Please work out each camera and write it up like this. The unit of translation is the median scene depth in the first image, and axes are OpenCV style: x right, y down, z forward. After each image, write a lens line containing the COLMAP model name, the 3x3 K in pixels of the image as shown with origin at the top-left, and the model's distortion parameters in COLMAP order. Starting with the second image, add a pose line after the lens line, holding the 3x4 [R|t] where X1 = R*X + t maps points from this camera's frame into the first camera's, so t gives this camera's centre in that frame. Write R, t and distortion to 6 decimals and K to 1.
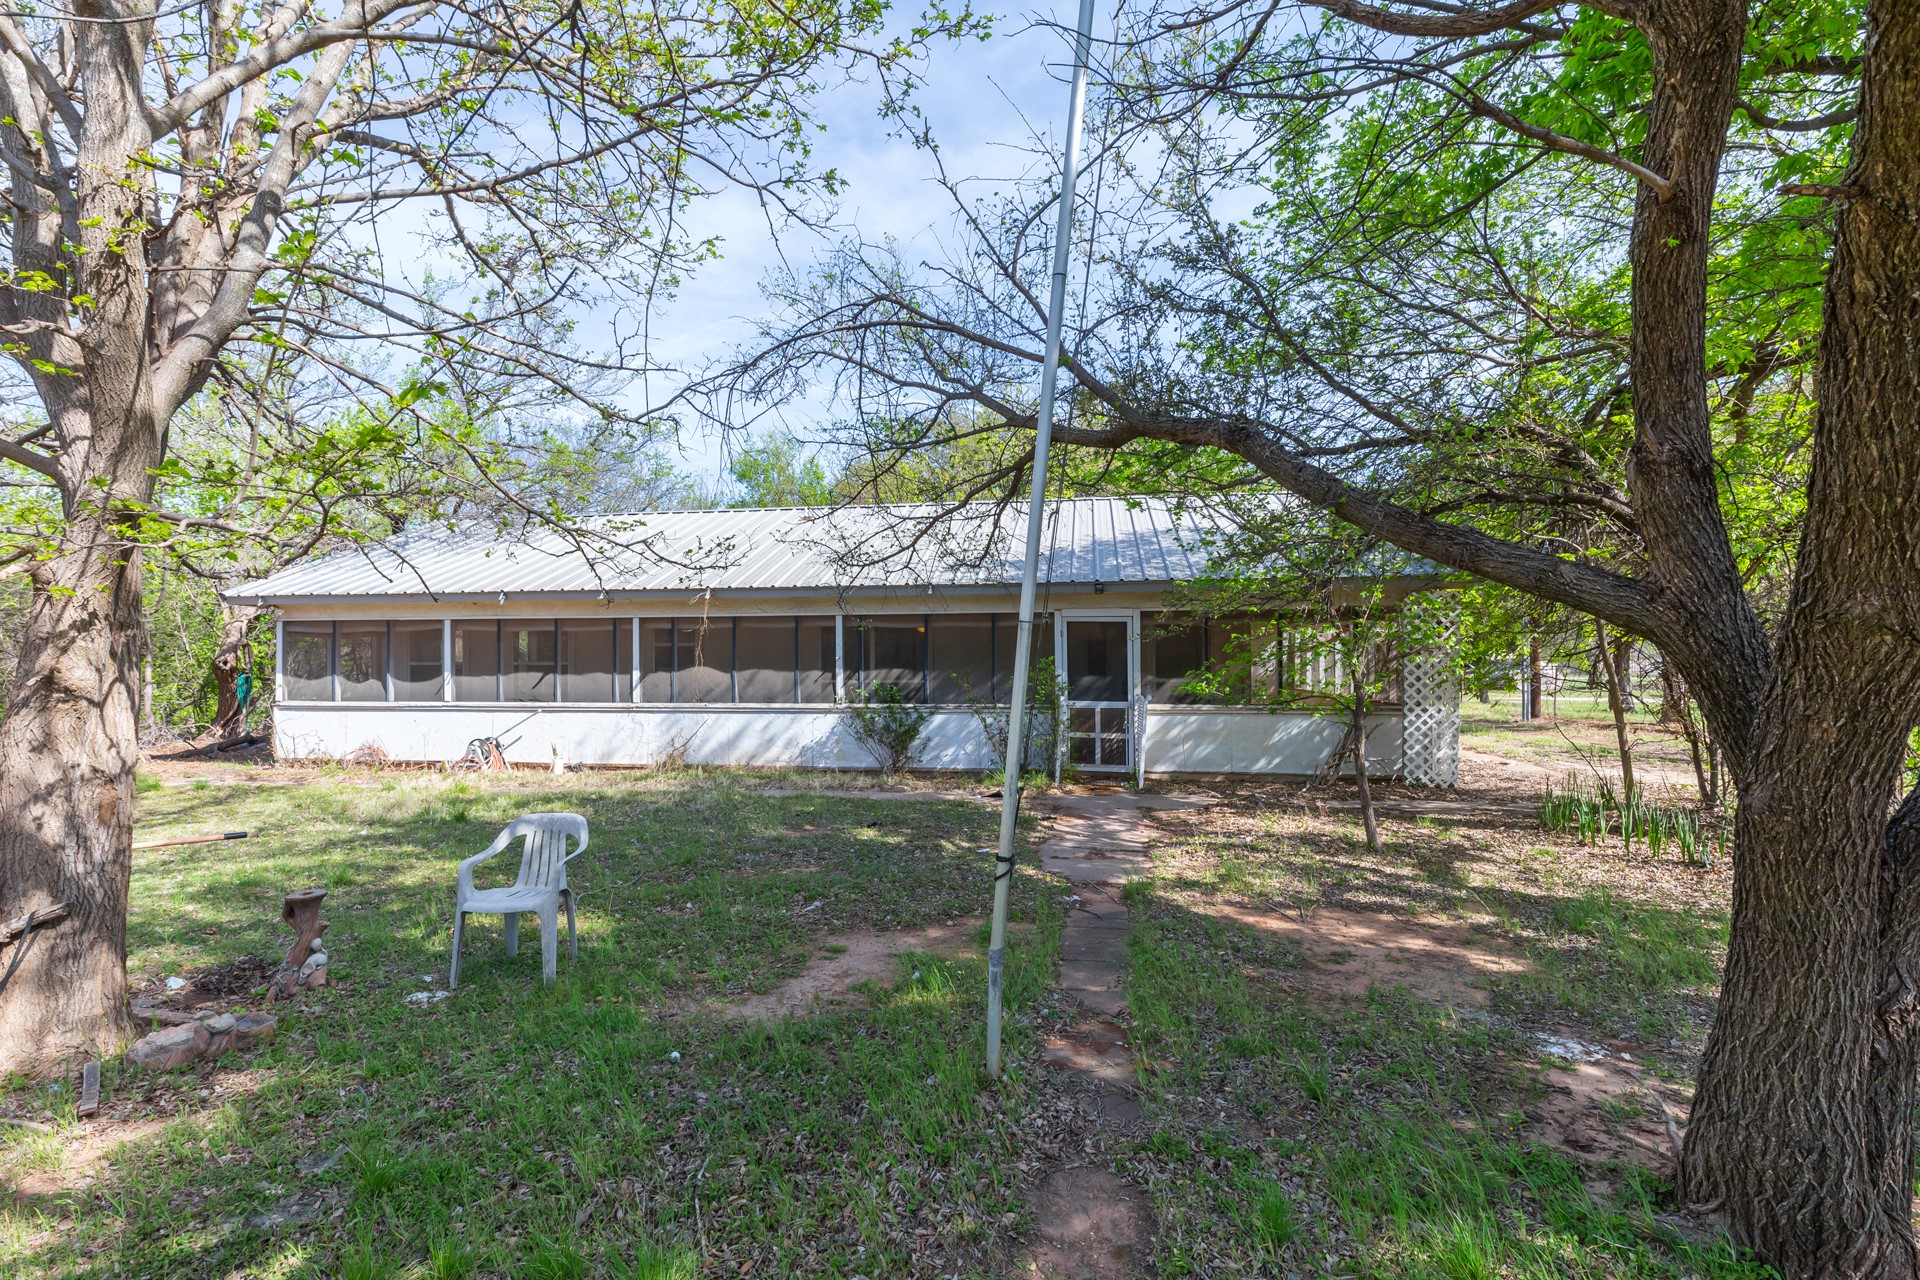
lens RADIAL K [[866.8, 0, 958.1], [0, 866.8, 647.9], [0, 0, 1]] dist [0.011479, -0.002204]
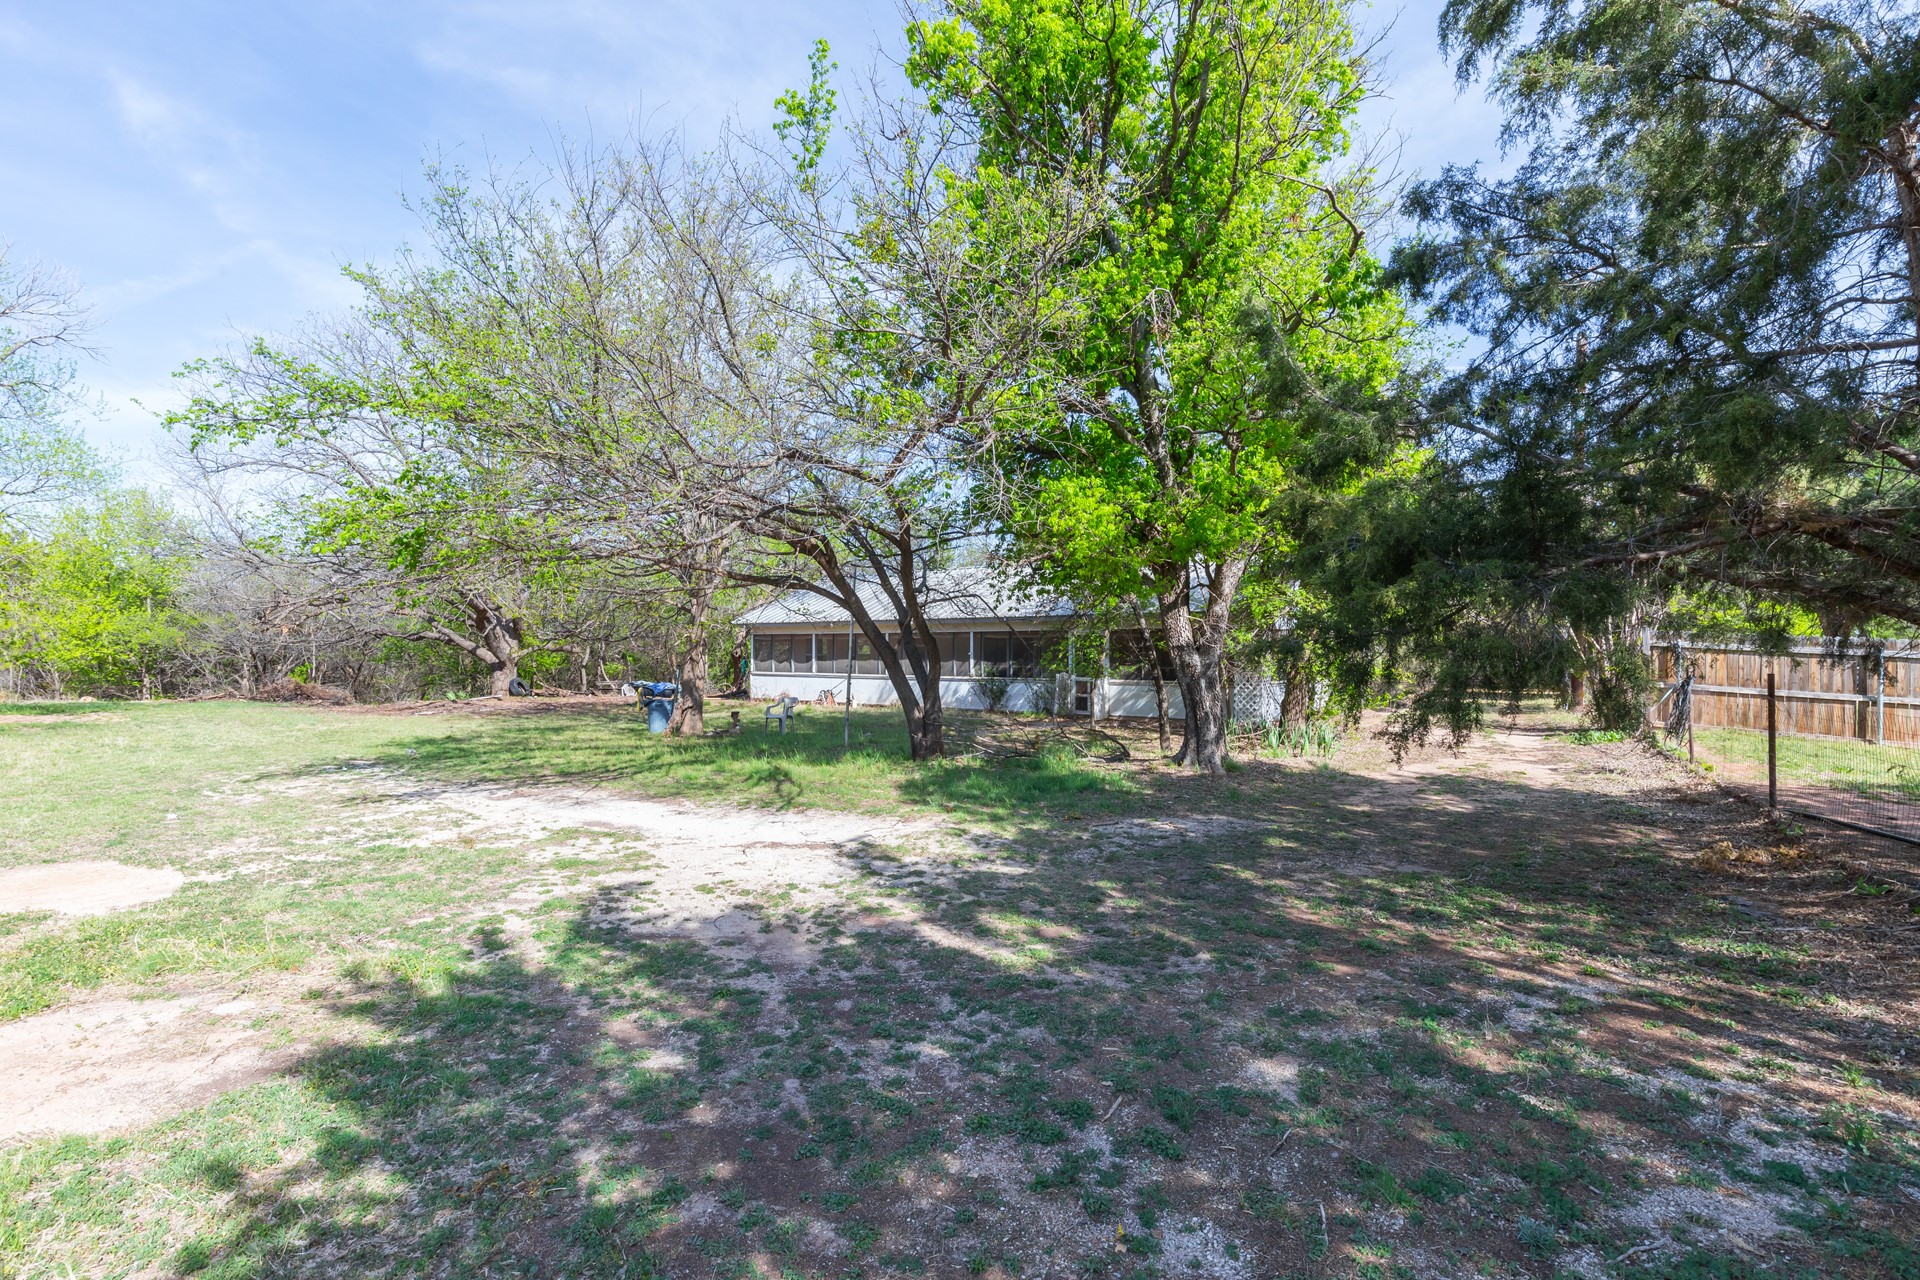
lens RADIAL K [[866.8, 0, 958.1], [0, 866.8, 647.9], [0, 0, 1]] dist [0.011479, -0.002204]
pose [[0.888870, 0.000283, -0.458159, 0.706429], [0.006724, 0.999884, 0.013661, -0.027198], [0.458110, -0.015224, 0.888765, -0.725522]]
